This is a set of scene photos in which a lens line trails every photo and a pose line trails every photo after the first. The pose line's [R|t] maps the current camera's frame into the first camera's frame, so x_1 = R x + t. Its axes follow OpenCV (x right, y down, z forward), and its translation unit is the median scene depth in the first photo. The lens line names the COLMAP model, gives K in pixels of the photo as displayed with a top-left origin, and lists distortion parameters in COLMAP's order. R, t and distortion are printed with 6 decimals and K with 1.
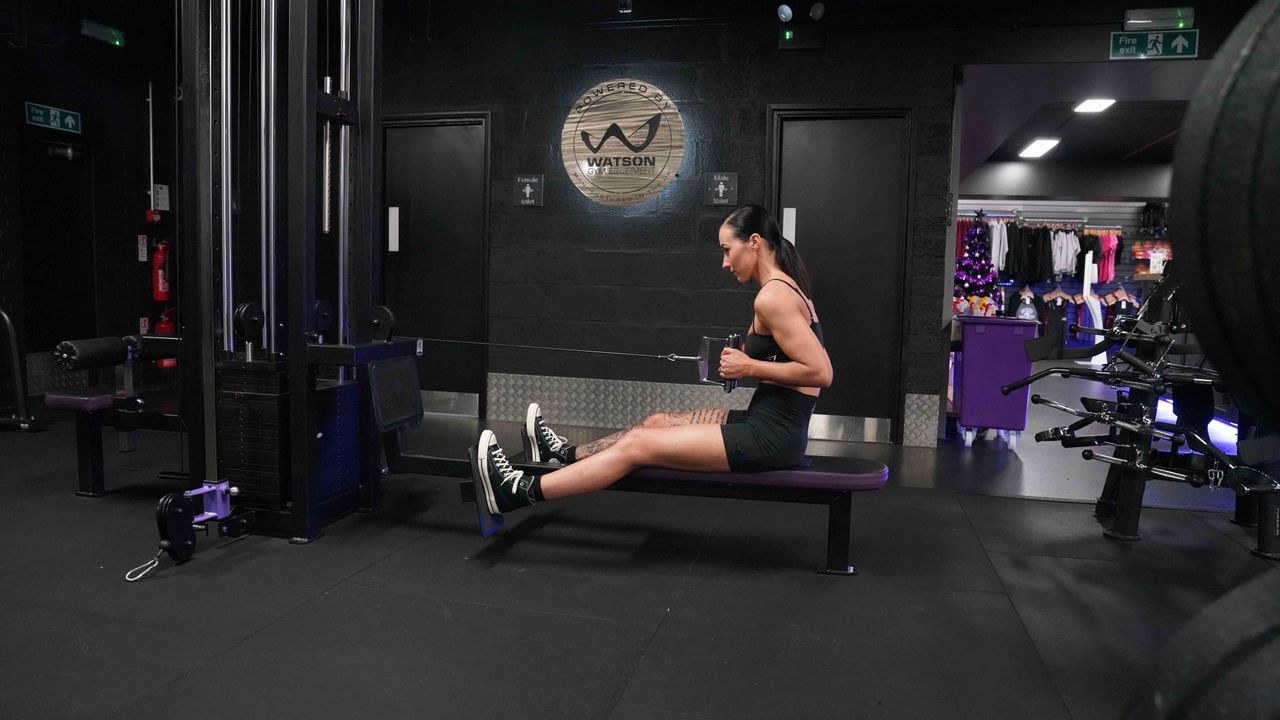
lens RADIAL K [[882.0, 0, 641.1], [0, 882.0, 367.9], [0, 0, 1]] dist [-0.127829, 0.094328]
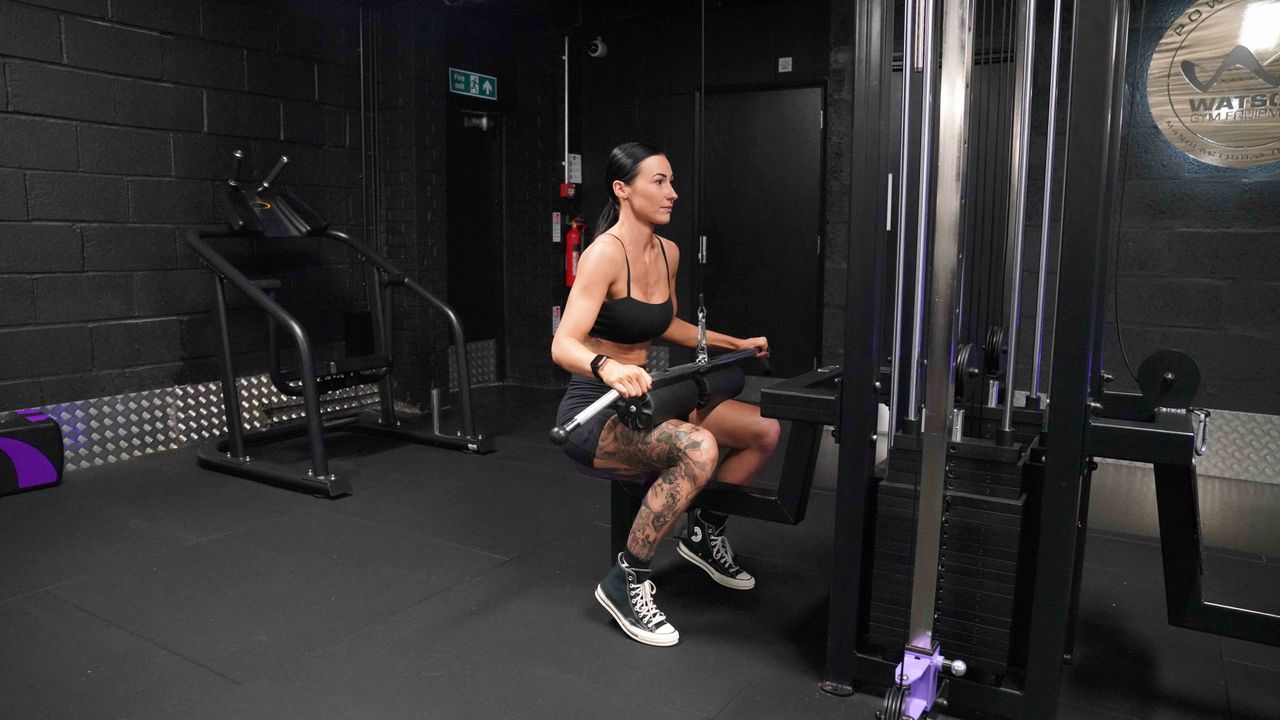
lens RADIAL K [[882.0, 0, 638.7], [0, 882.0, 364.5], [0, 0, 1]] dist [-0.127829, 0.094328]
pose [[0.948898, 0.027912, -0.314347, -0.296700], [-0.016029, 0.999058, 0.040325, -0.050551], [0.315176, -0.033225, 0.948451, 0.223147]]
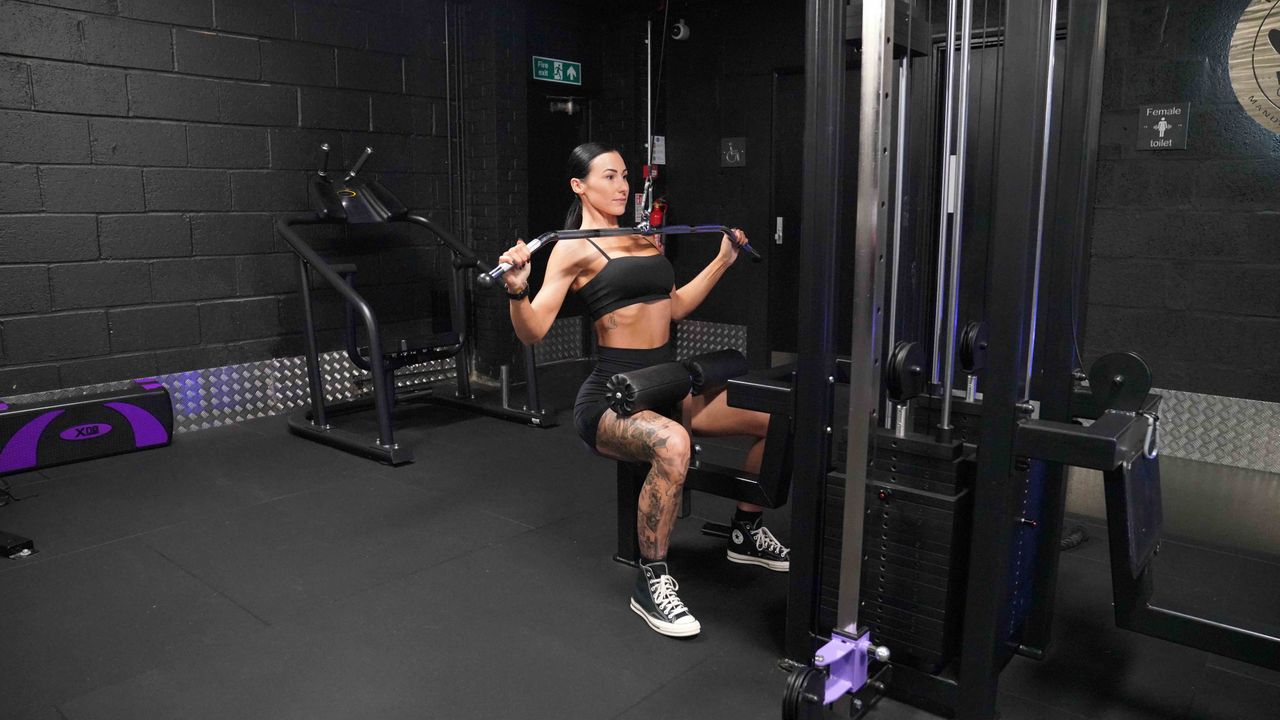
lens RADIAL K [[882.0, 0, 637.8], [0, 882.0, 363.7], [0, 0, 1]] dist [-0.127829, 0.094328]
pose [[0.889417, 0.055543, -0.453710, -0.212423], [-0.023665, 0.996854, 0.075643, -0.063515], [0.456484, -0.056541, 0.887933, 0.224401]]
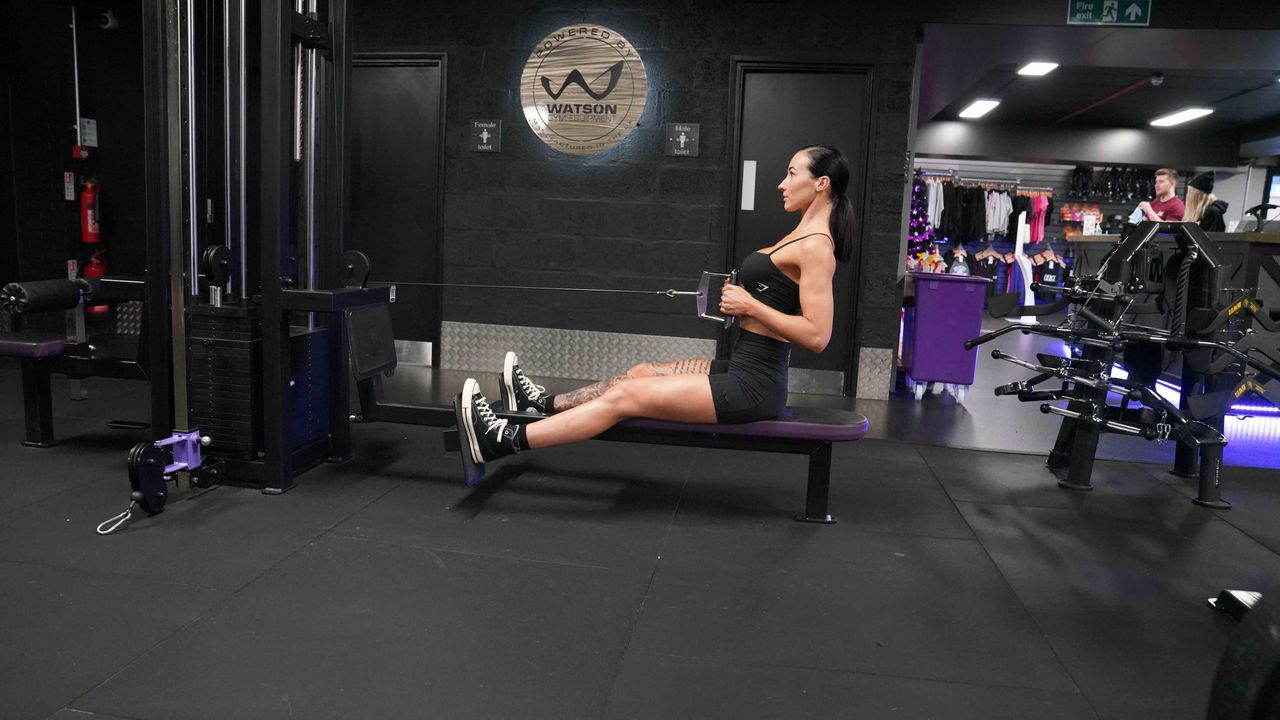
lens RADIAL K [[882.0, 0, 641.5], [0, 882.0, 366.6], [0, 0, 1]] dist [-0.127829, 0.094328]
pose [[0.996470, 0.009260, 0.083441, -0.038985], [-0.013722, 0.998497, 0.053067, 0.001228], [-0.082824, -0.054024, 0.995099, 0.001497]]
